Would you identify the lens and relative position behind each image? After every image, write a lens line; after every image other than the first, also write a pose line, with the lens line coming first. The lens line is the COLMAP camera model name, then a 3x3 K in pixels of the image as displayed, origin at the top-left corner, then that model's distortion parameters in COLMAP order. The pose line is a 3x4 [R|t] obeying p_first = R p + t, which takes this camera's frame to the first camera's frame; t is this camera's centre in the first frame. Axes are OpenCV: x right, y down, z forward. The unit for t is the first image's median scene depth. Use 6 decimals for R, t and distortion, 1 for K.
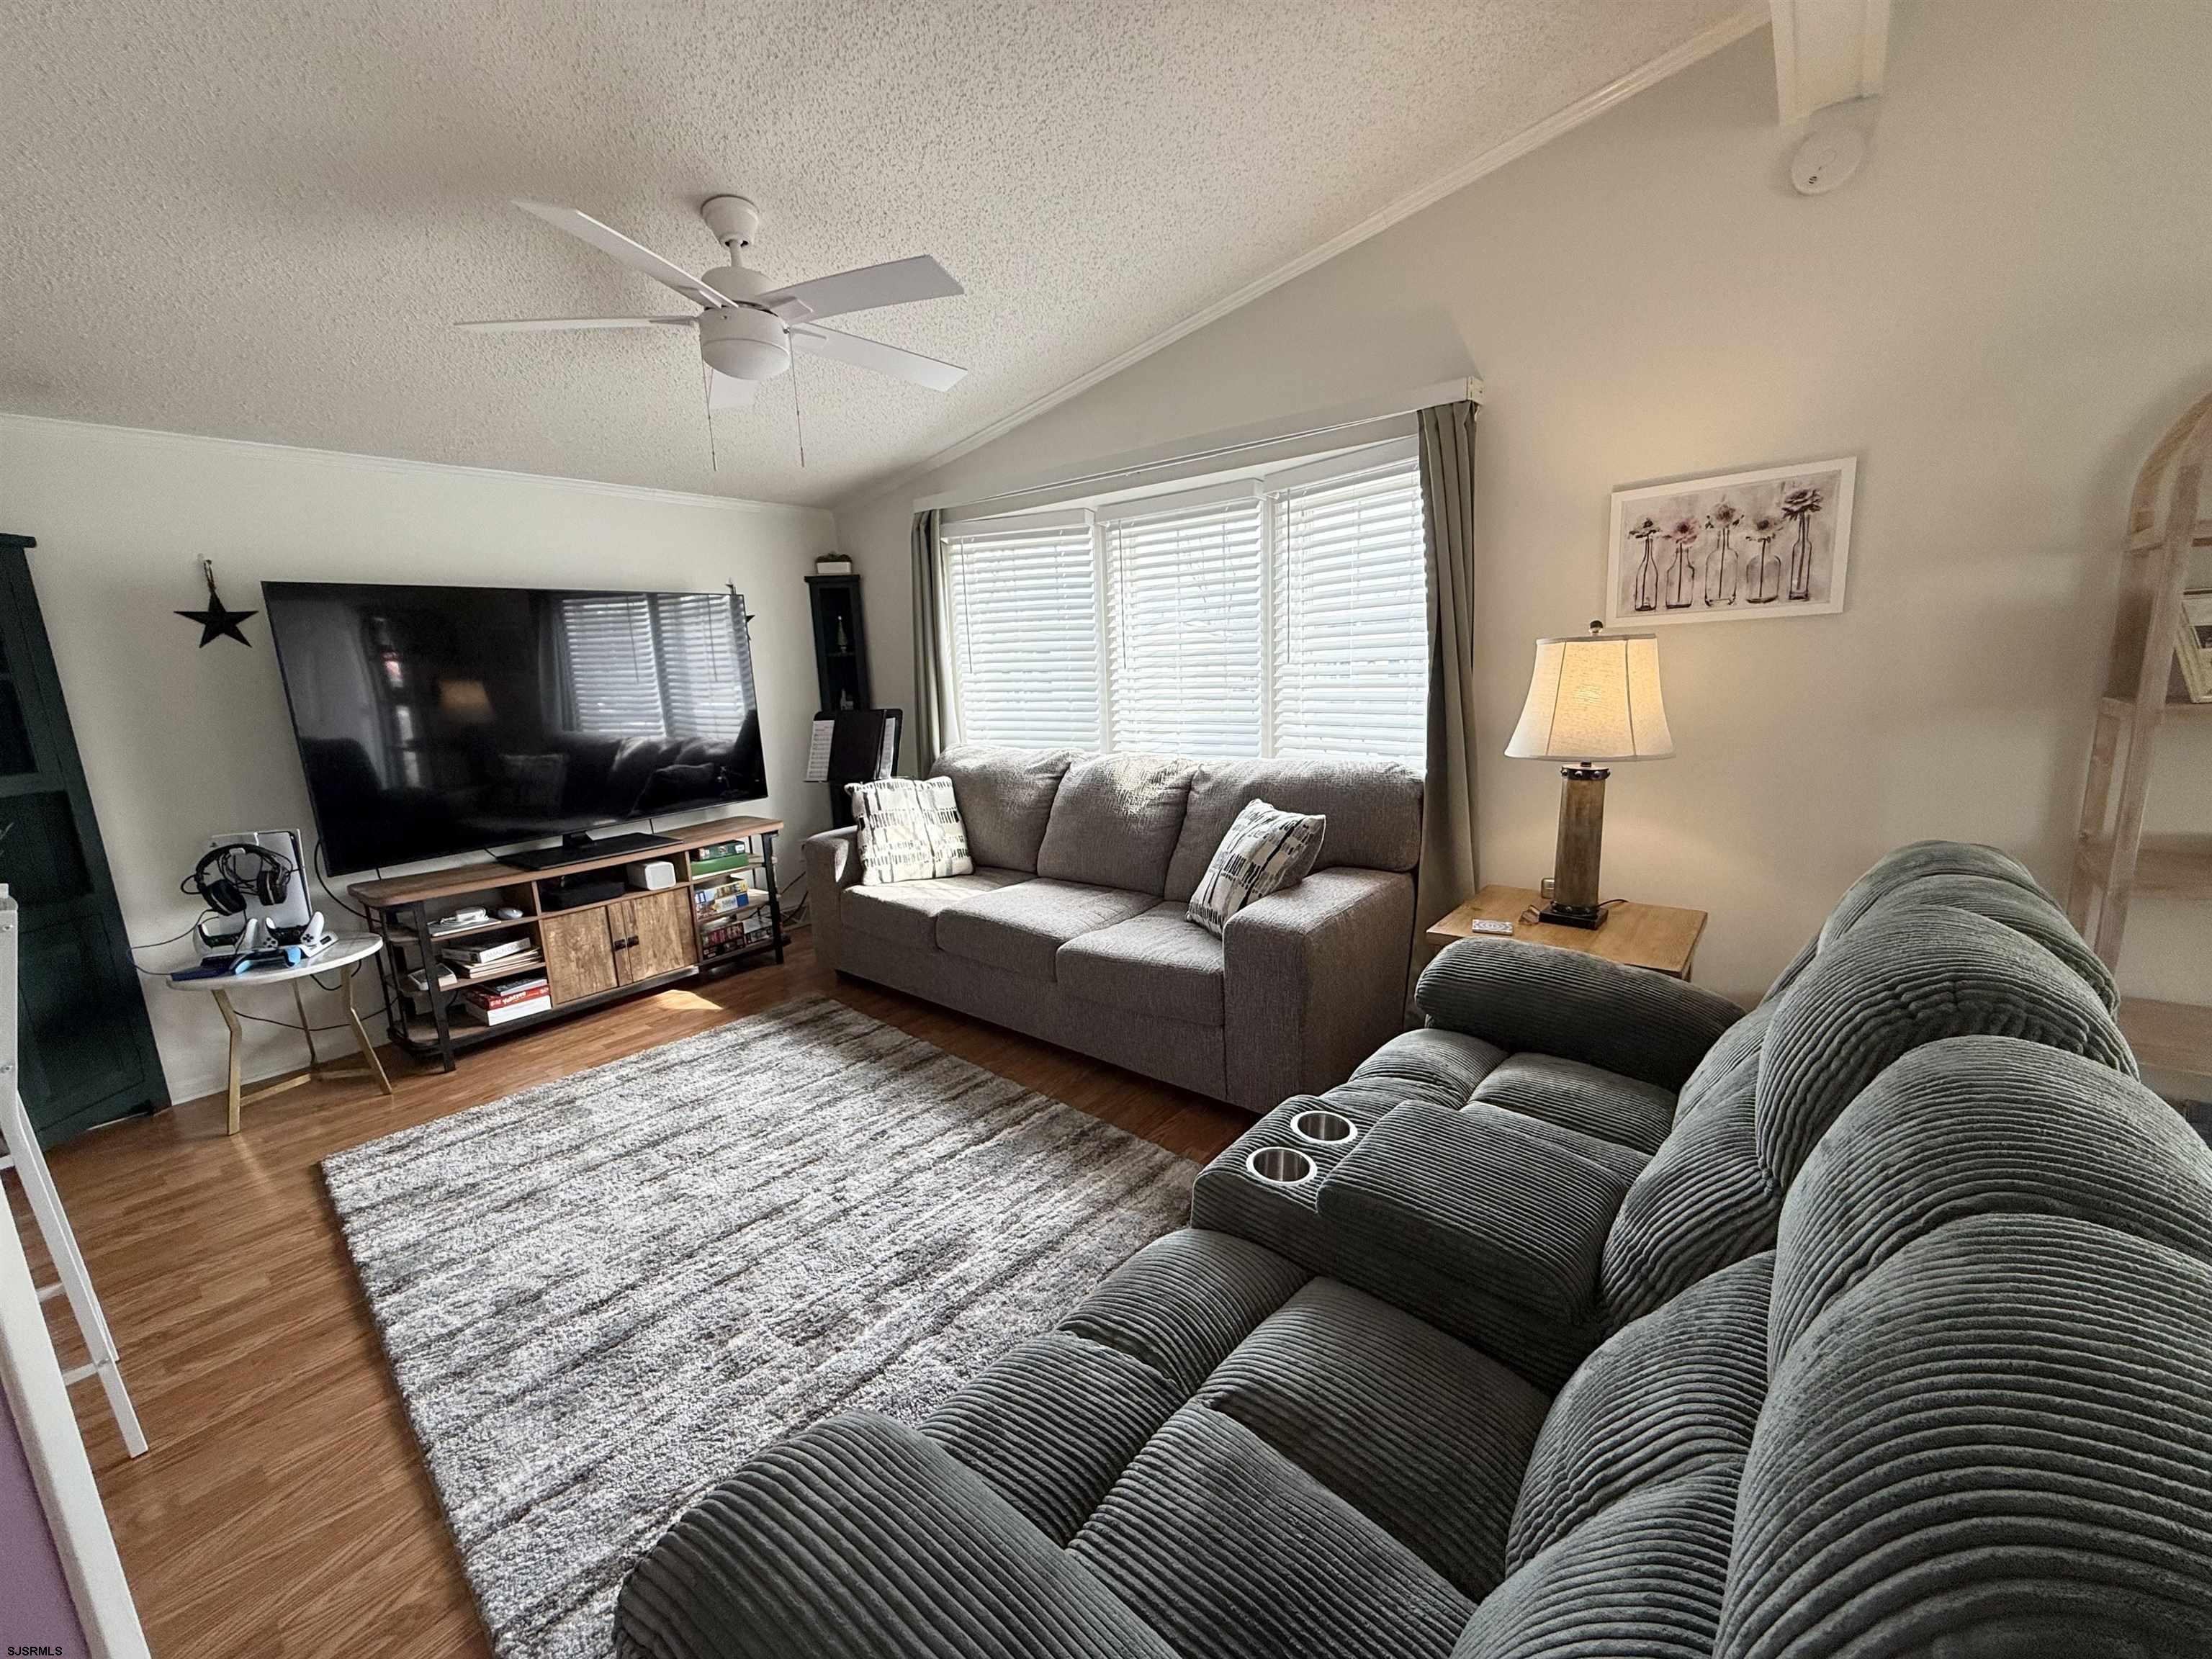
lens RADIAL K [[881.2, 0, 1099.0], [0, 881.2, 832.0], [0, 0, 1]] dist [-0.000308, 0.000488]
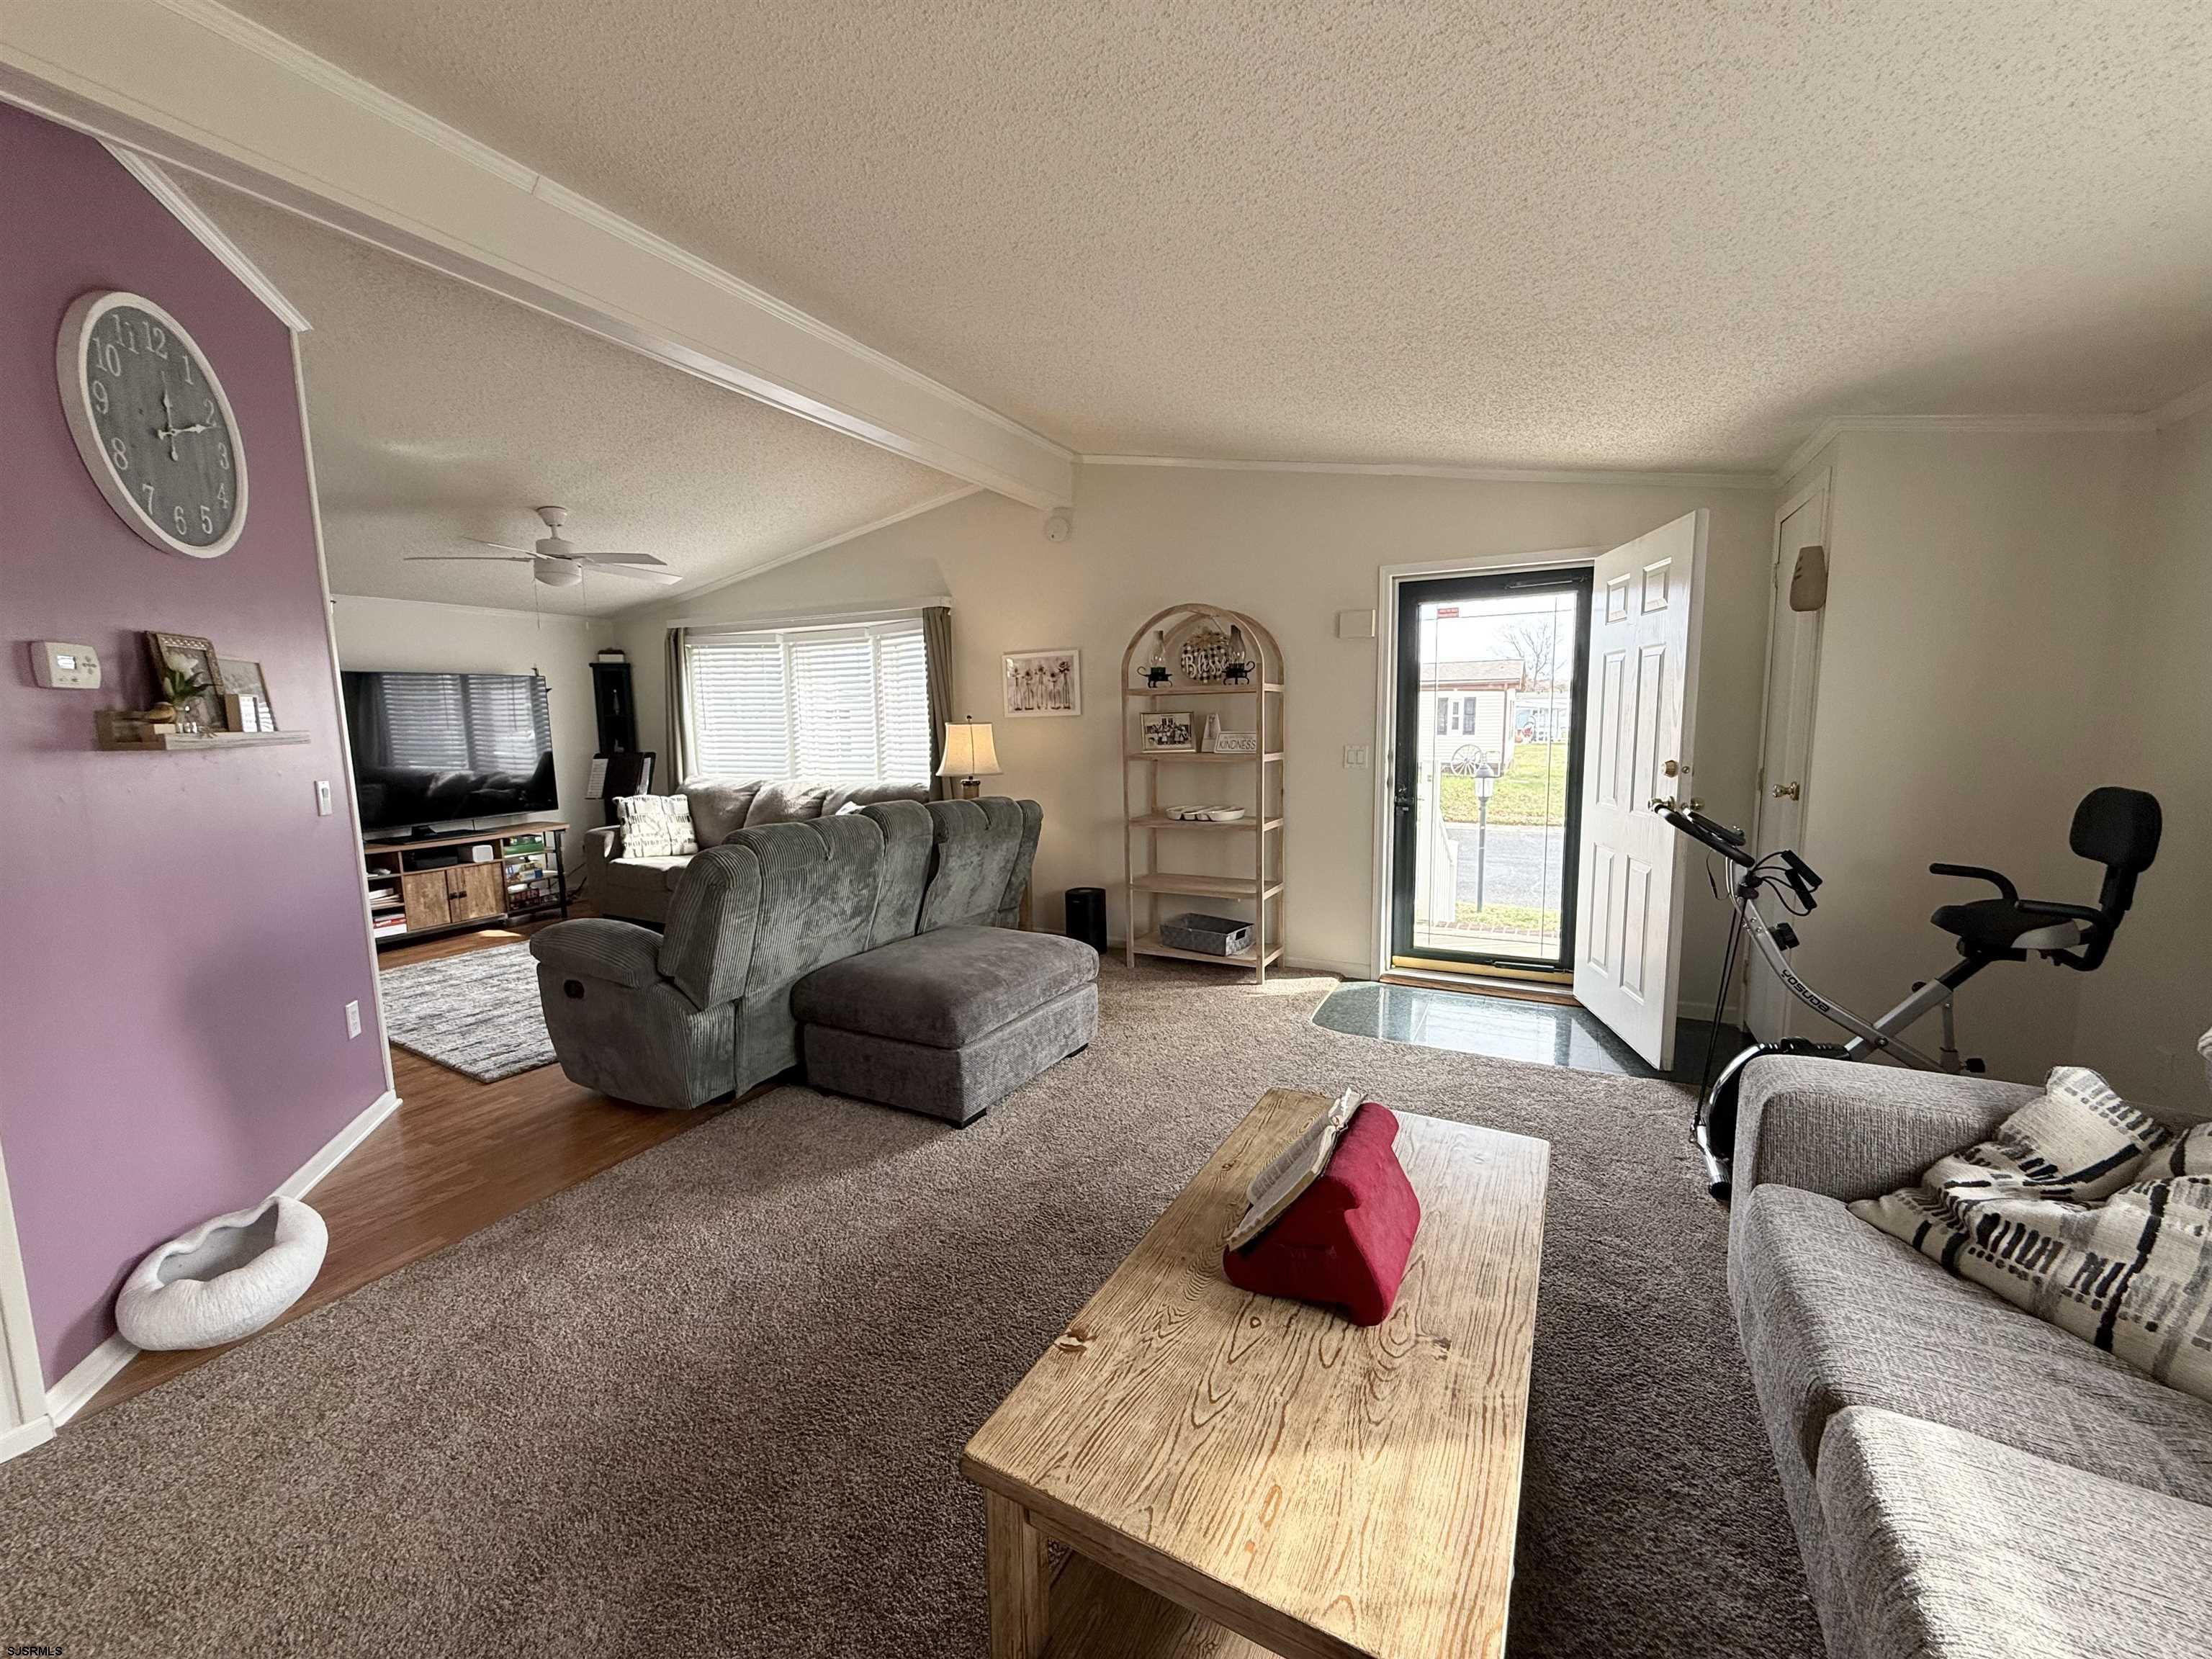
lens RADIAL K [[881.2, 0, 1099.9], [0, 881.2, 828.6], [0, 0, 1]] dist [-0.000308, 0.000488]
pose [[0.979527, 0.002179, 0.201302, 0.272461], [0.011874, 0.997575, -0.068575, 0.130504], [-0.200963, 0.069561, 0.977126, -0.785061]]
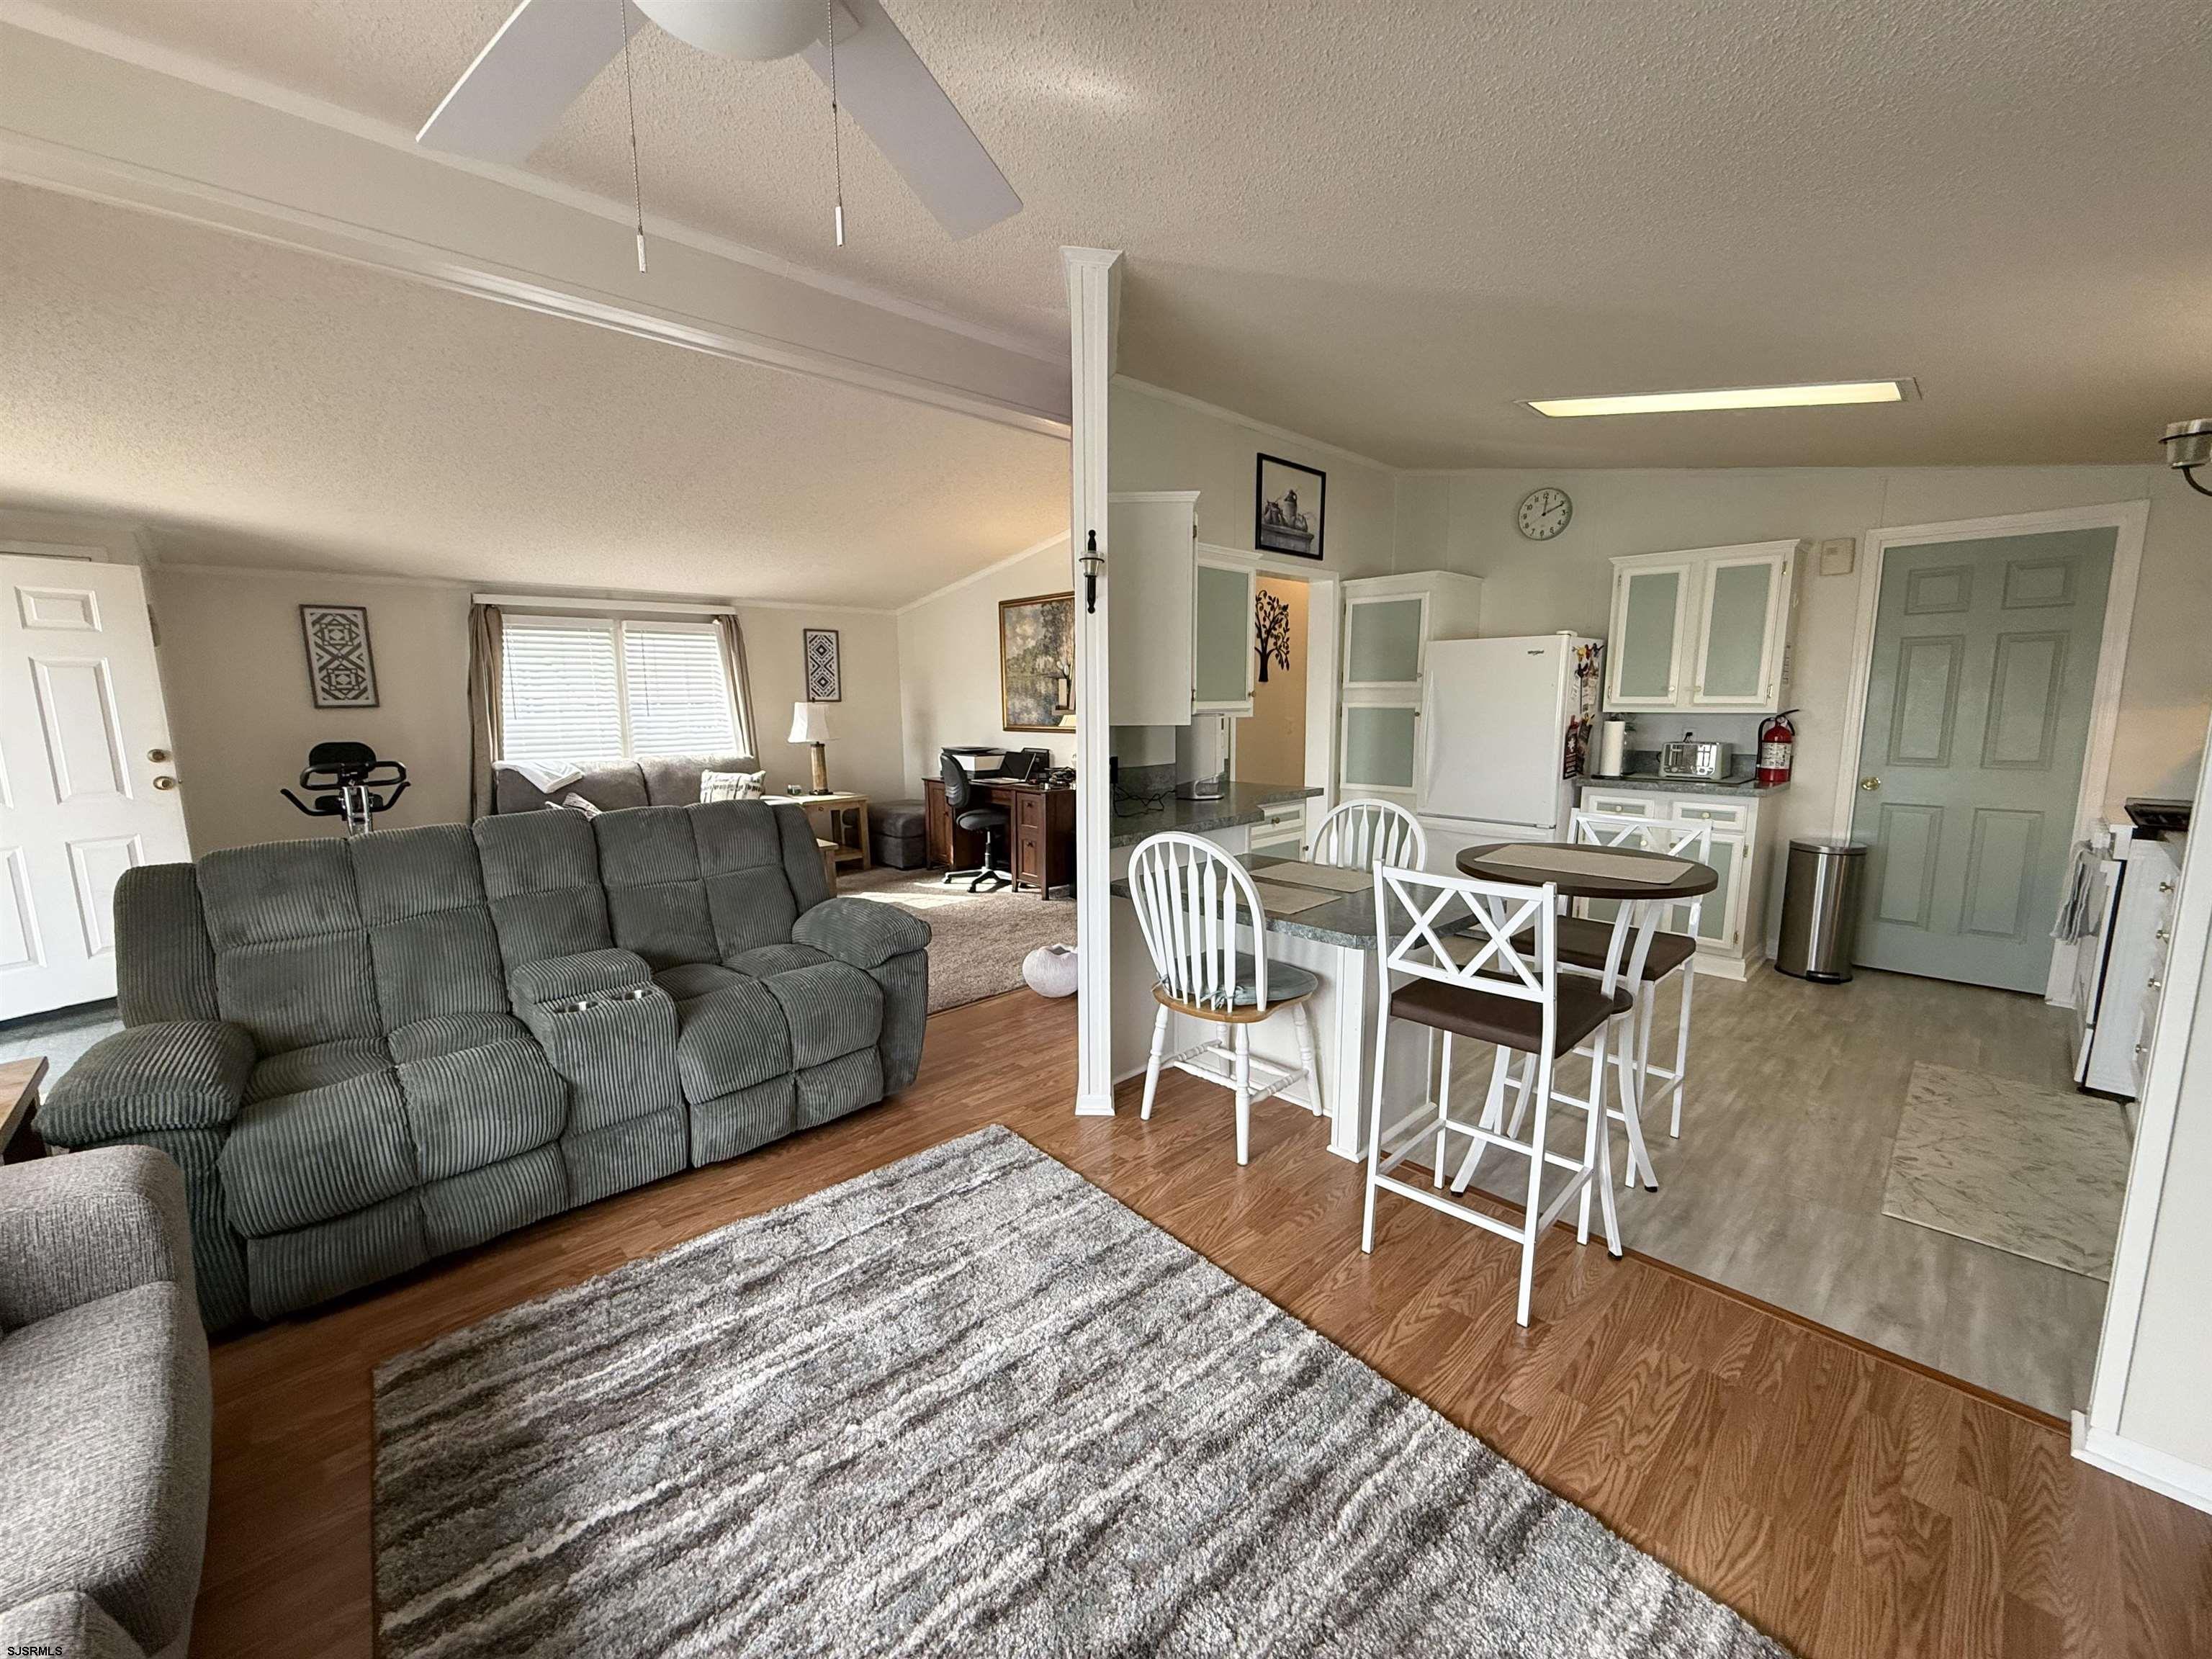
lens RADIAL K [[881.2, 0, 1103.6], [0, 881.2, 832.9], [0, 0, 1]] dist [-0.000308, 0.000488]
pose [[-0.990695, 0.031885, 0.132312, -0.394452], [0.074830, 0.939650, 0.333853, -0.186328], [-0.113682, 0.340647, -0.933293, 0.956351]]
